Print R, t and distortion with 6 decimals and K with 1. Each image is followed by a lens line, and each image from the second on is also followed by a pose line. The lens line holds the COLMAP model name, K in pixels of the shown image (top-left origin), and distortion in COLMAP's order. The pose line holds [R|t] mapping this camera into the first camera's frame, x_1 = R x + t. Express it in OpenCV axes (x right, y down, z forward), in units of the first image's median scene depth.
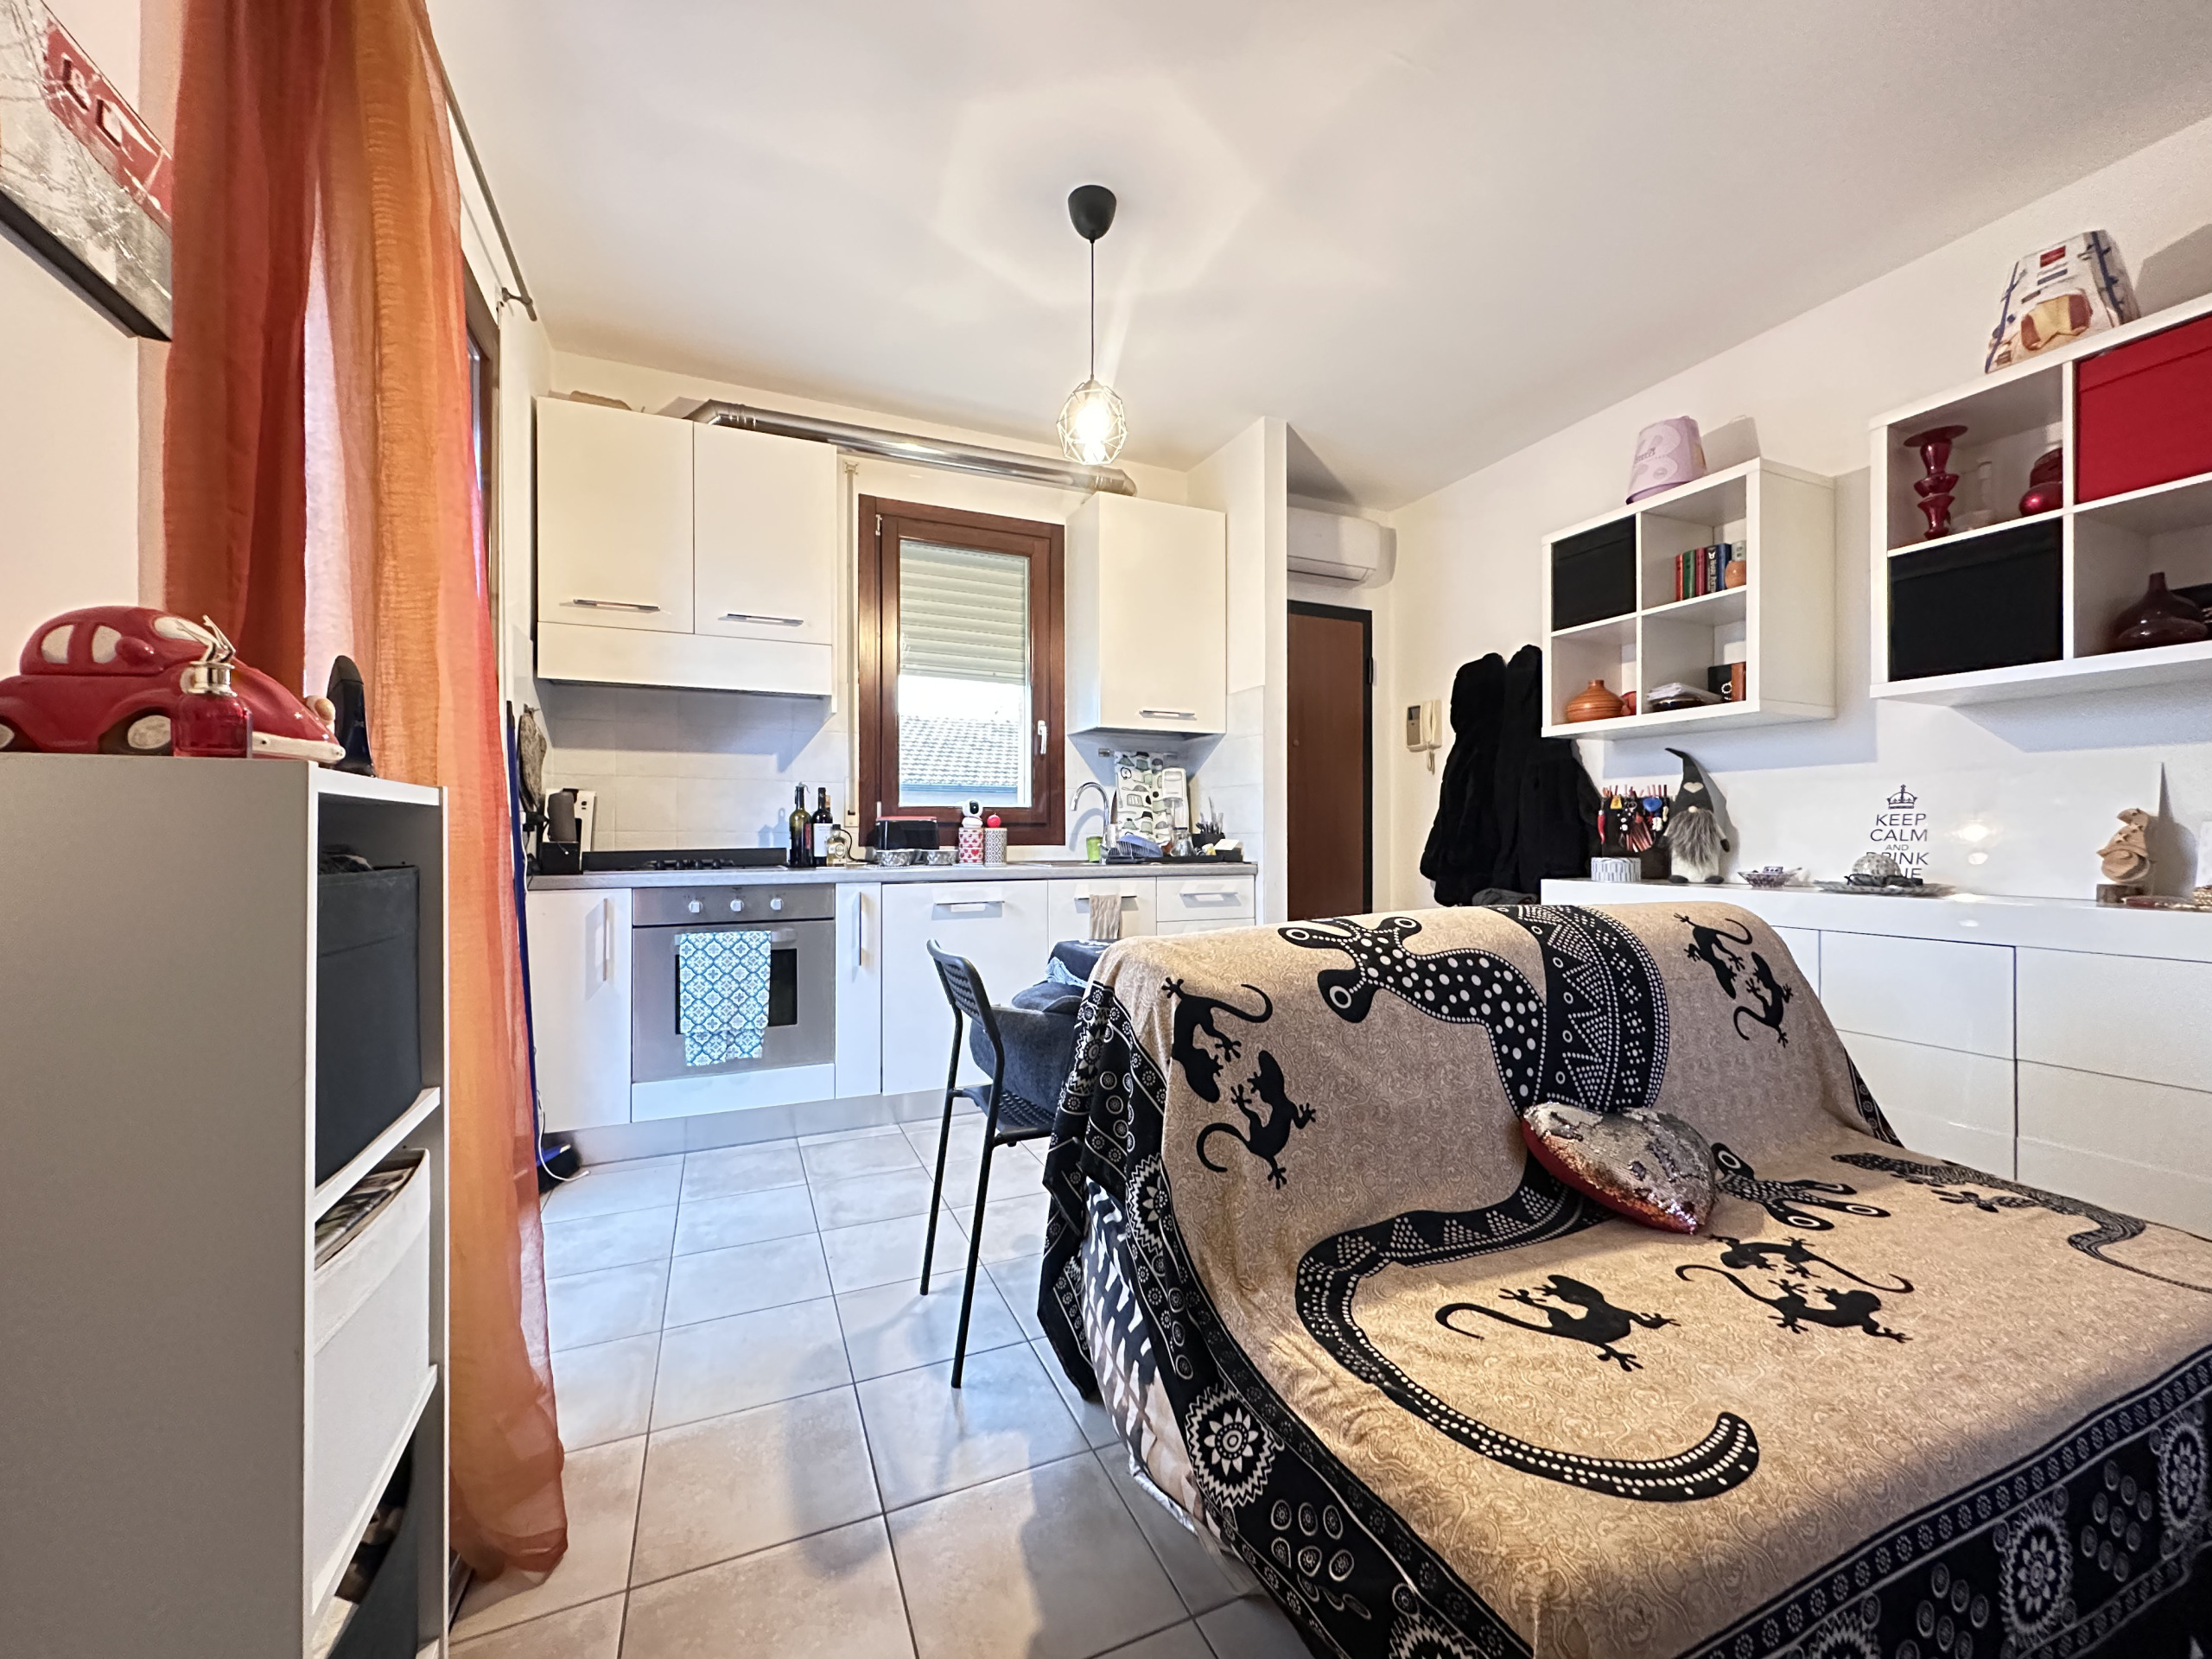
lens RADIAL K [[880.4, 0, 1105.6], [0, 880.4, 829.0], [0, 0, 1]] dist [-0.000982, 0.000336]
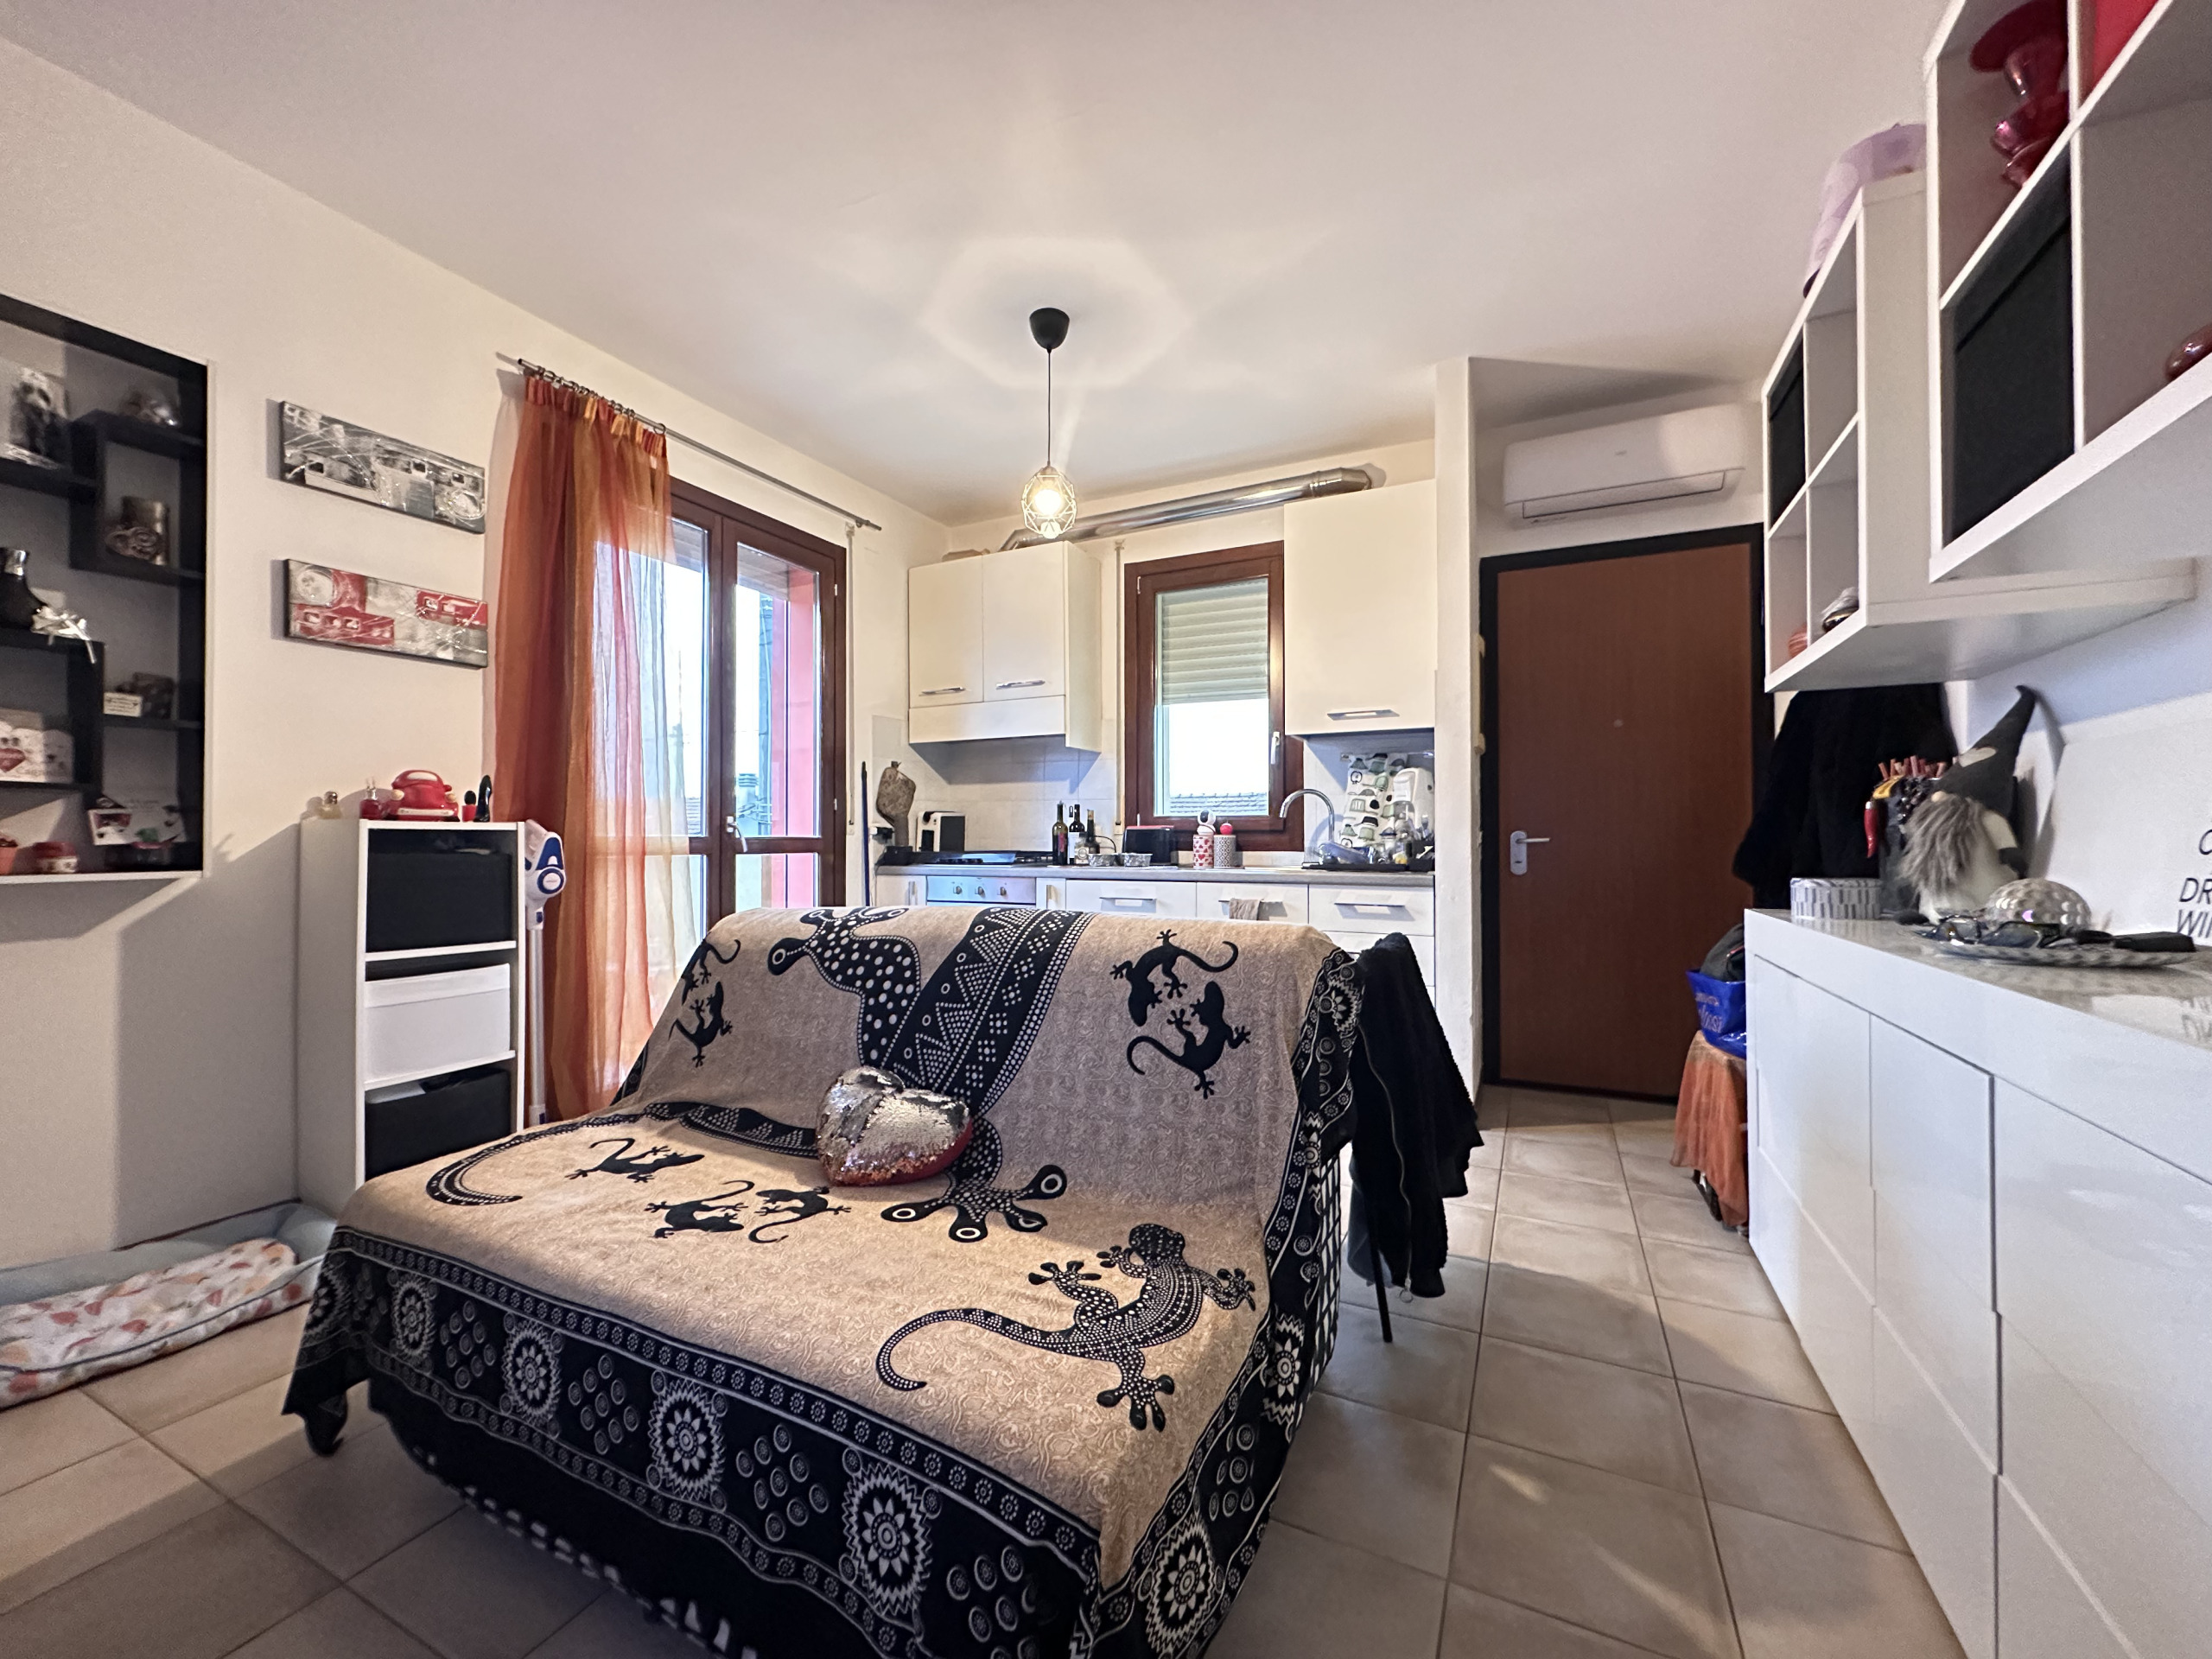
lens RADIAL K [[880.4, 0, 1105.6], [0, 880.4, 829.0], [0, 0, 1]] dist [-0.000982, 0.000336]
pose [[0.643592, -0.010720, -0.765294, 0.796366], [0.005075, 0.999940, -0.009739, 0.001701], [0.765352, 0.002384, 0.643608, 0.233883]]
